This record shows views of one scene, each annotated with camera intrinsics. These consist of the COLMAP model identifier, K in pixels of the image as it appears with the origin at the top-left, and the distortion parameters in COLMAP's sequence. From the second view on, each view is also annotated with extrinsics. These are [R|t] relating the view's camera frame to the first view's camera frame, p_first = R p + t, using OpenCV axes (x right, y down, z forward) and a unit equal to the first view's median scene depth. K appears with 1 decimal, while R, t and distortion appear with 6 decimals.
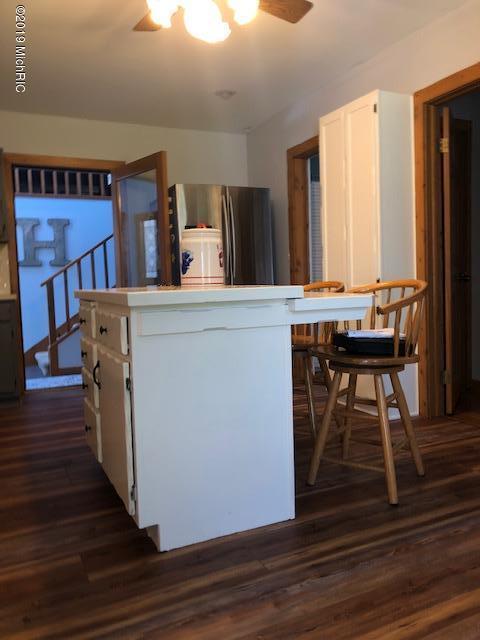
lens RADIAL K [[519.3, 0, 247.2], [0, 519.3, 316.9], [0, 0, 1]] dist [0.032475, 0.007625]
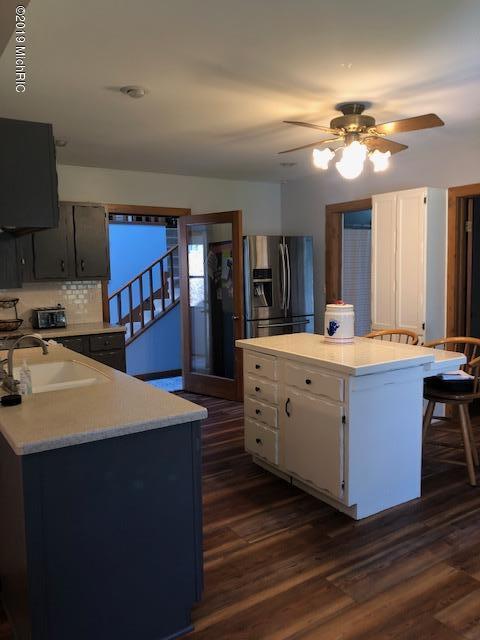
lens RADIAL K [[517.1, 0, 240.0], [0, 517.1, 320.0], [0, 0, 1]] dist [0.016606, -0.005889]
pose [[0.991893, 0.000486, 0.127077, -0.584099], [-0.004970, 0.999376, 0.034966, -0.183841], [-0.126980, -0.035314, 0.991276, -0.428573]]
